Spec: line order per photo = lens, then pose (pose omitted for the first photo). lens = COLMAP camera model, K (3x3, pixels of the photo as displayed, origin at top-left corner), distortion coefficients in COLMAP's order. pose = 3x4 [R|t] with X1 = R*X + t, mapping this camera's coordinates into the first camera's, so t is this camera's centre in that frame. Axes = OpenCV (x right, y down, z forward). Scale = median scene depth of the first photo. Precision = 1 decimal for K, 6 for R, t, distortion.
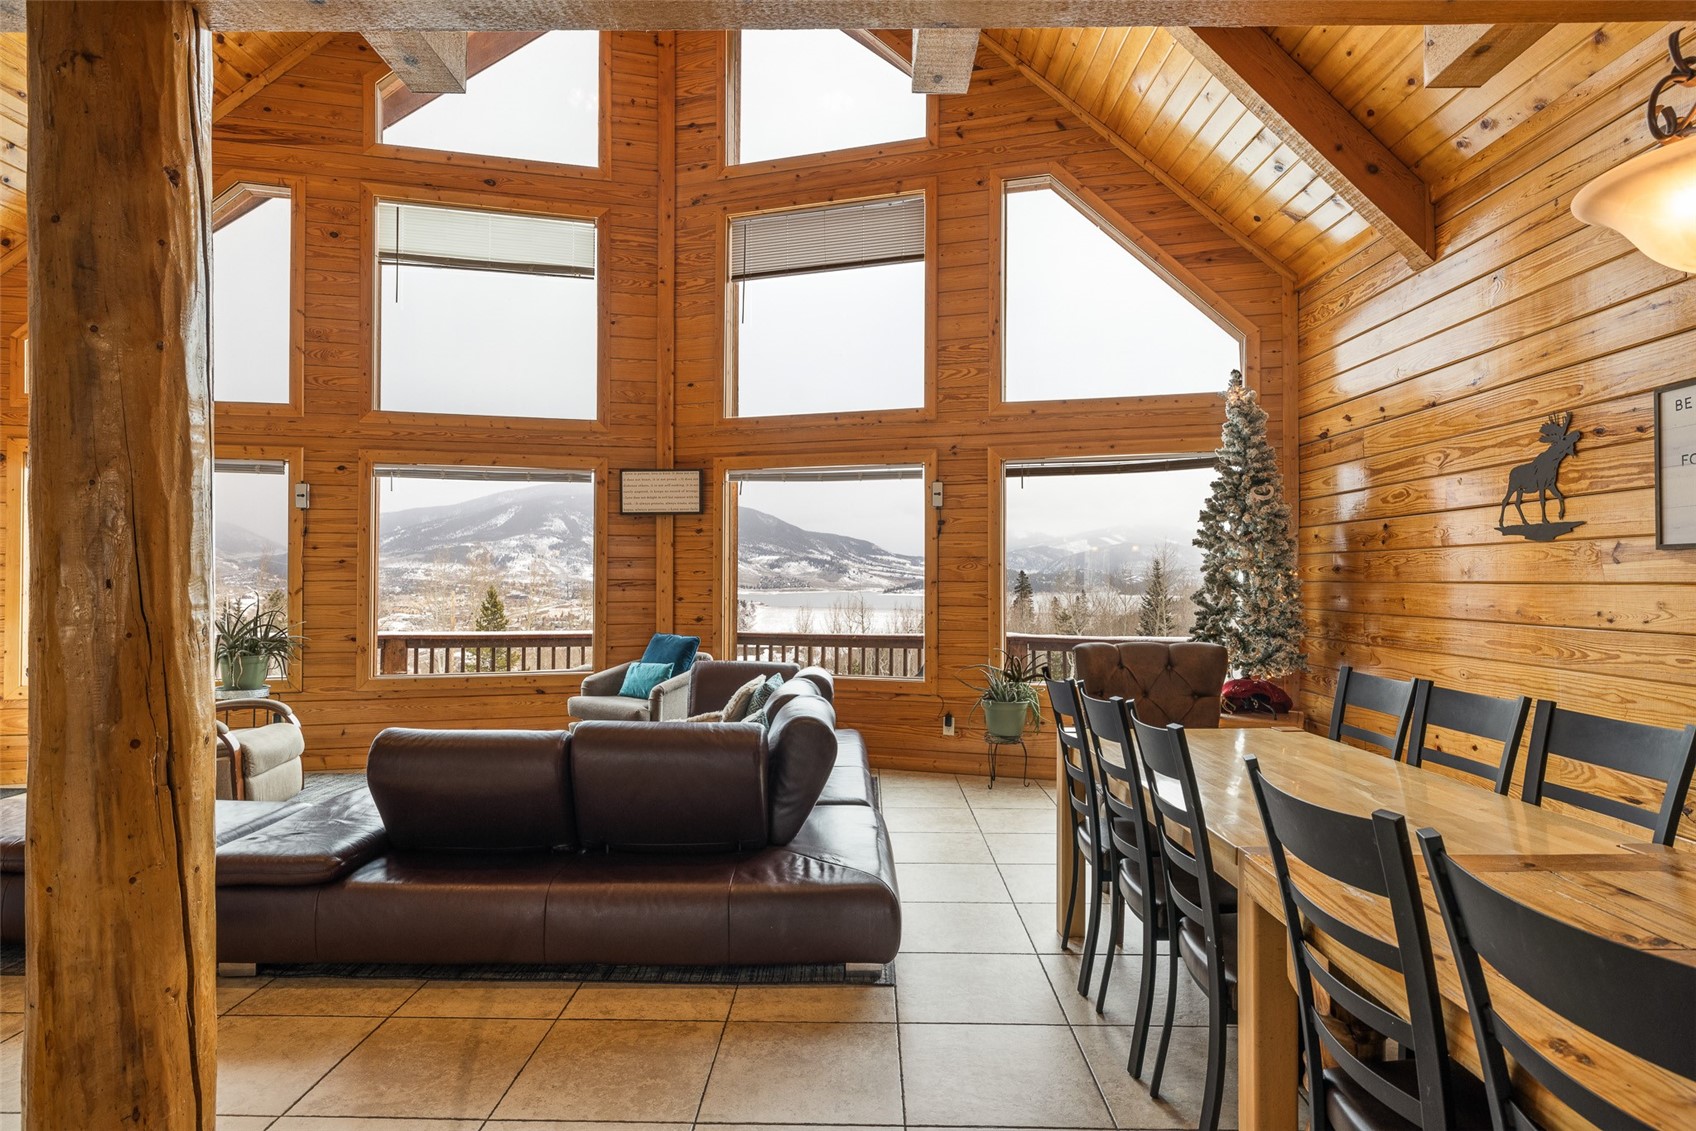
lens RADIAL K [[914.8, 0, 839.5], [0, 914.8, 567.7], [0, 0, 1]] dist [-0.000101, 0.000123]
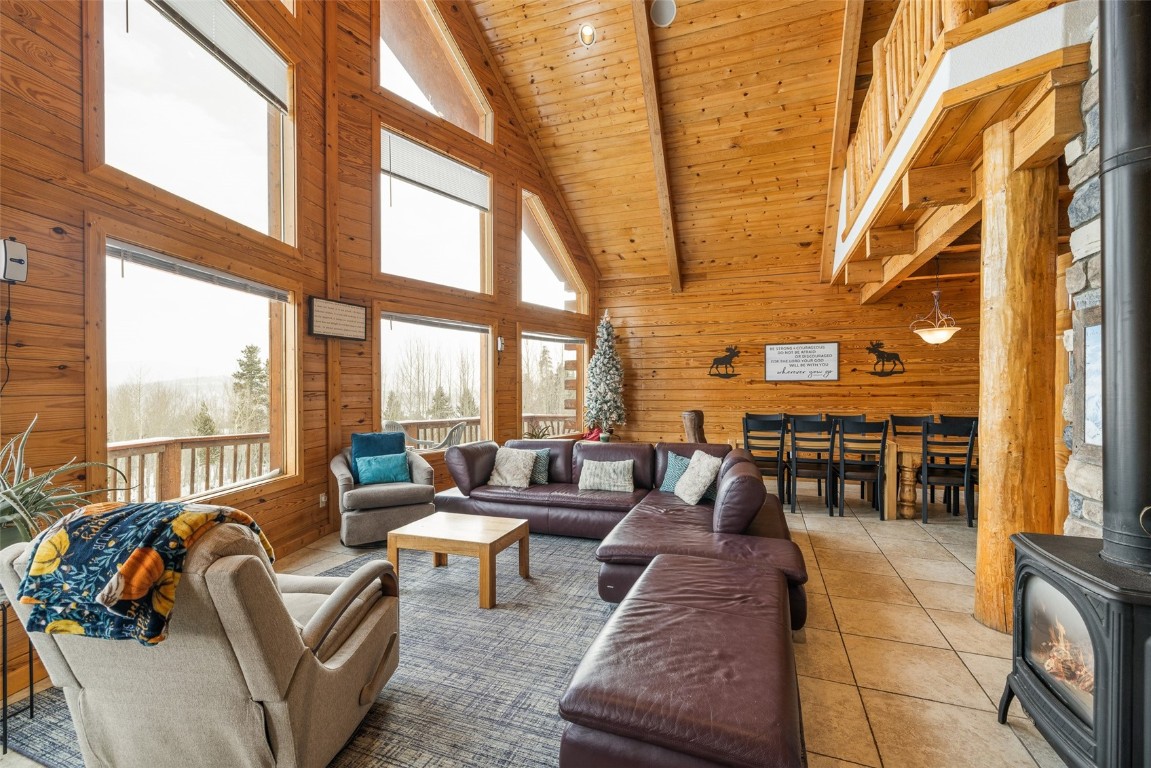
lens RADIAL K [[490.8, 0, 574.0], [0, 490.8, 393.6], [0, 0, 1]] dist [0.000526, -0.000223]
pose [[0.334819, -0.011322, 0.942214, -0.752001], [-0.006755, 0.999873, 0.014415, 0.004984], [-0.942258, -0.011192, 0.334700, 0.505035]]
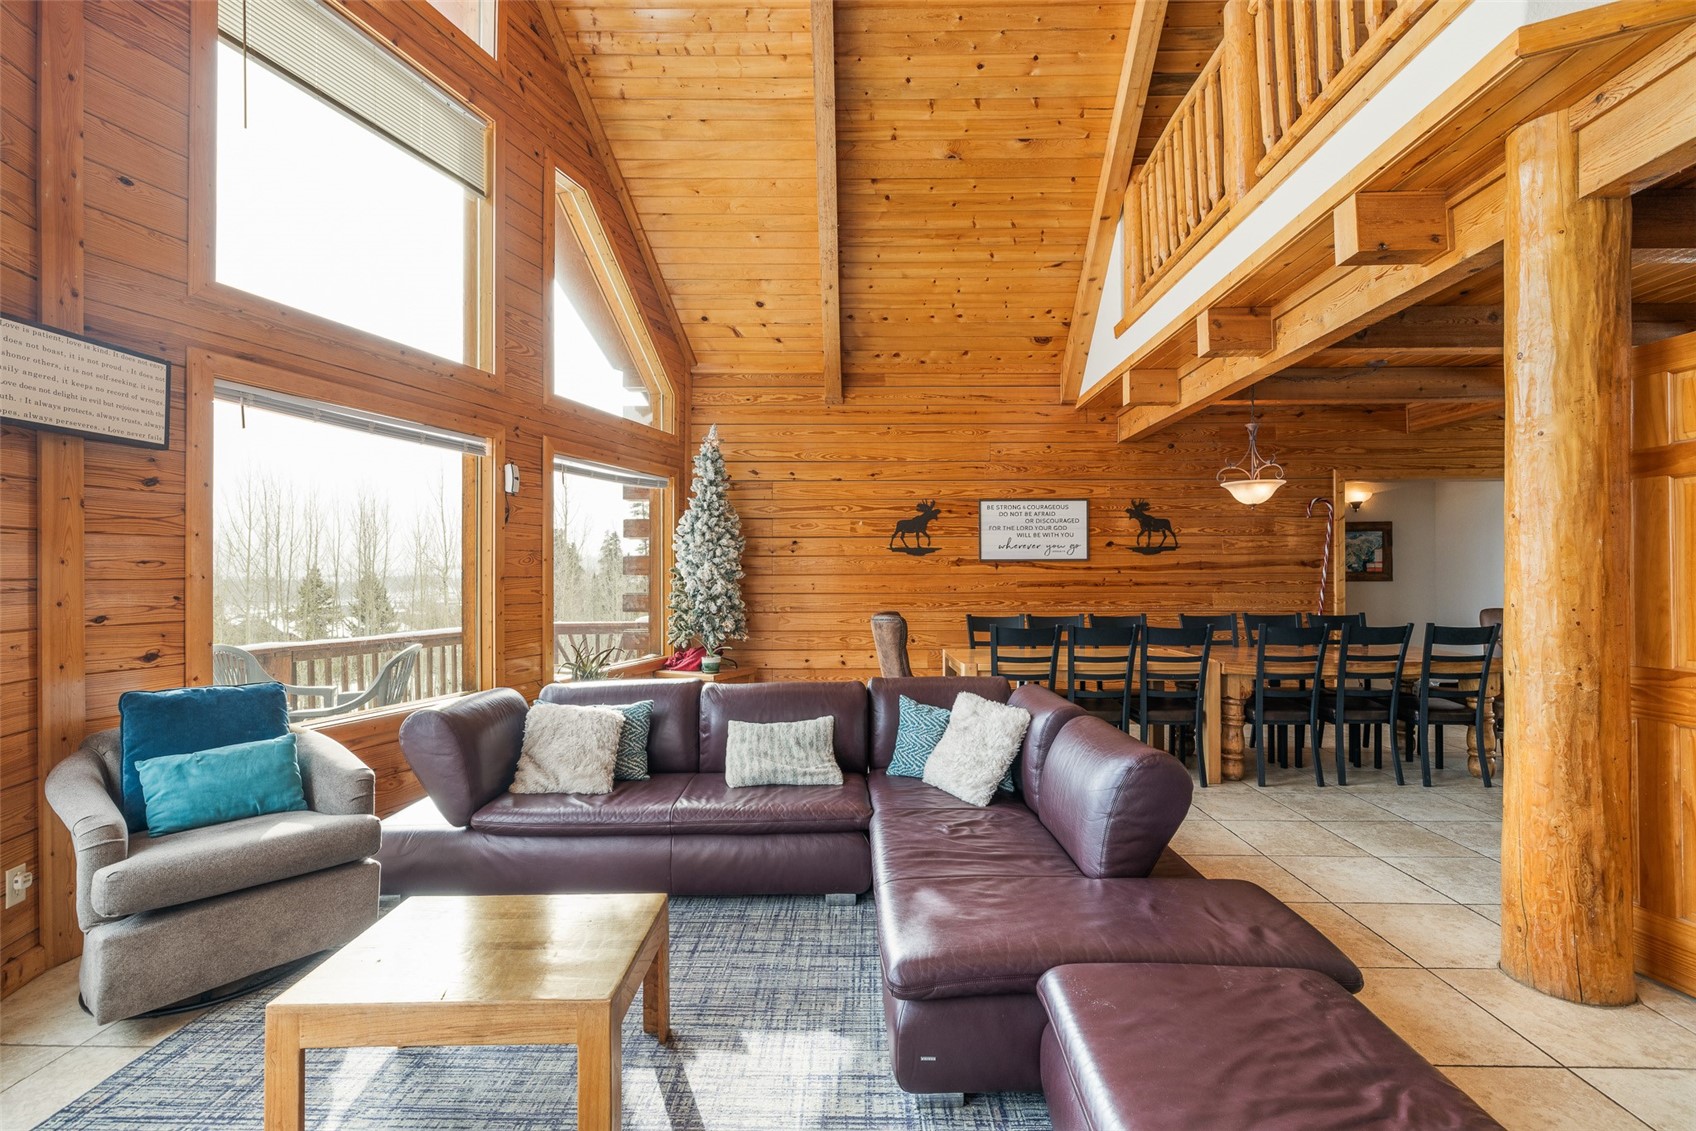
lens RADIAL K [[769.3, 0, 849.6], [0, 769.3, 568.6], [0, 0, 1]] dist [-0.005589, 0.001214]
pose [[-0.005443, 0.003743, 0.999978, -0.610704], [-0.008787, 0.999954, -0.003791, 0.006305], [-0.999947, -0.008807, -0.005410, 0.650549]]
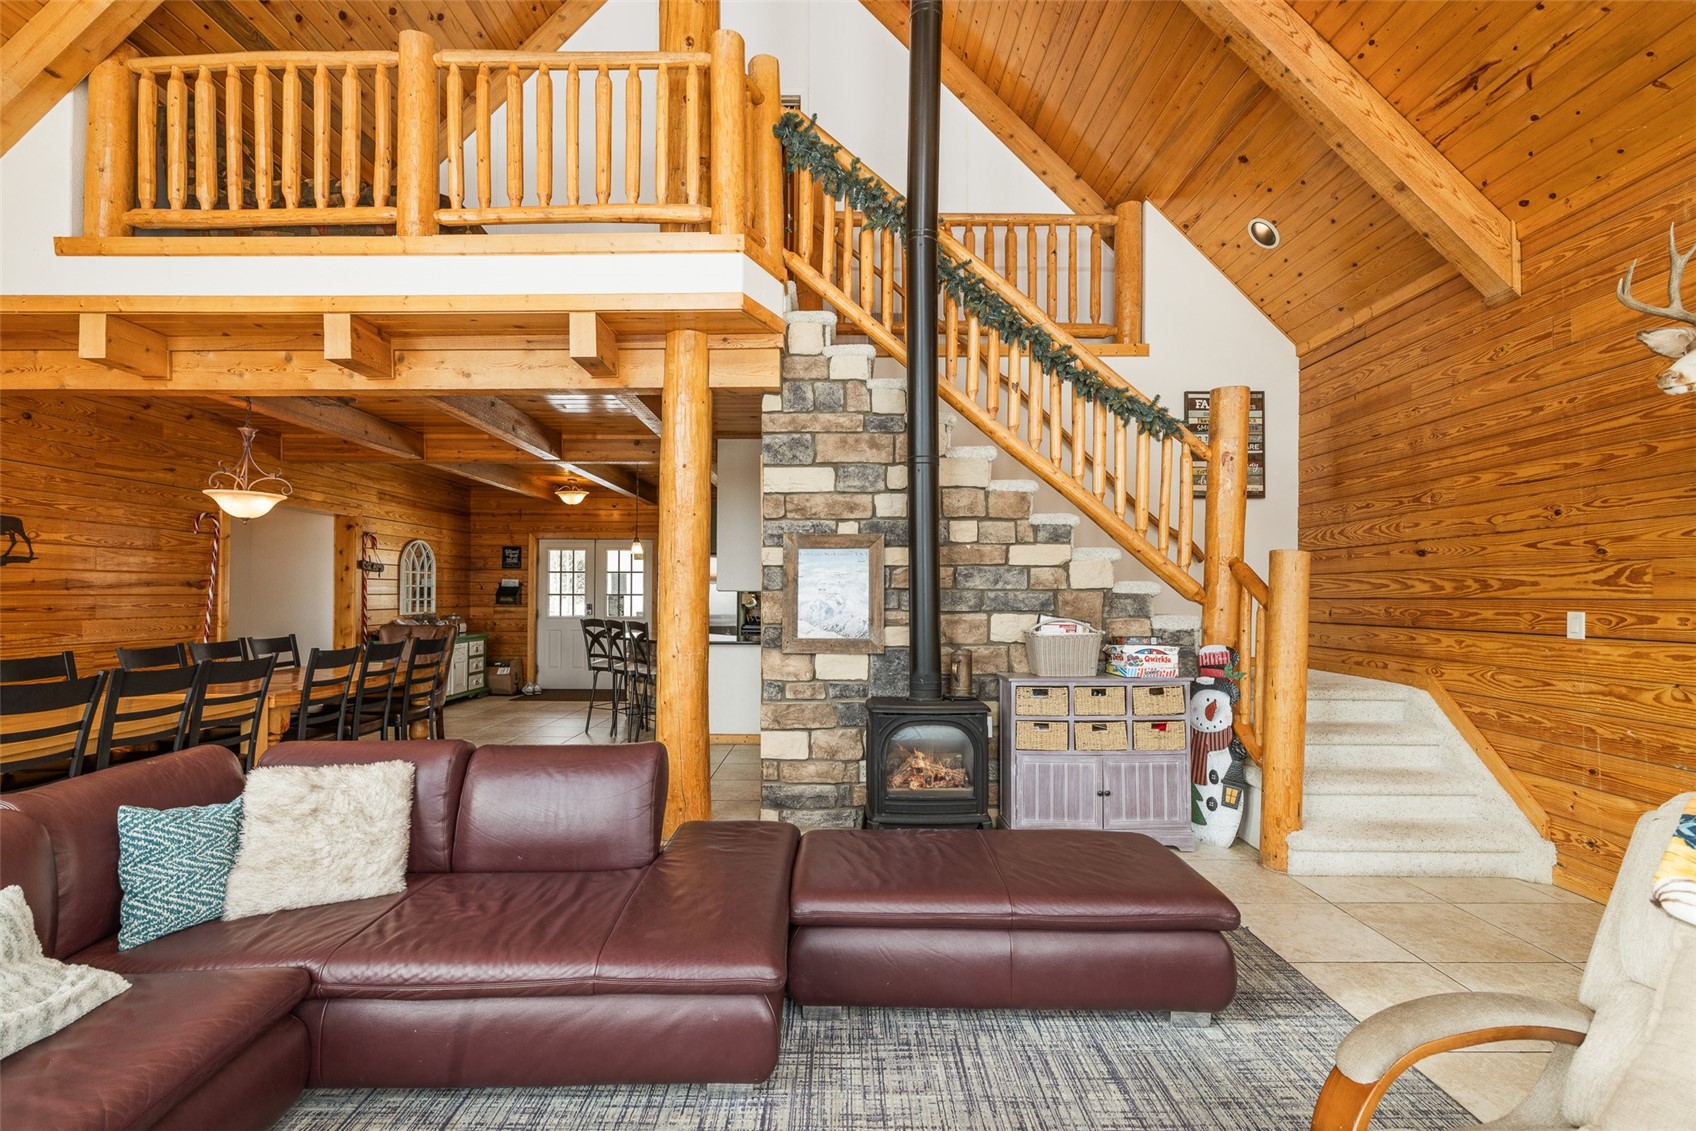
lens RADIAL K [[723.2, 0, 843.0], [0, 723.2, 583.6], [0, 0, 1]] dist [0.000526, -0.000223]
pose [[-0.999693, -0.005107, -0.024247, -0.346509], [-0.004443, 0.999616, -0.027341, 0.009766], [0.024377, -0.027225, -0.999332, 0.921018]]
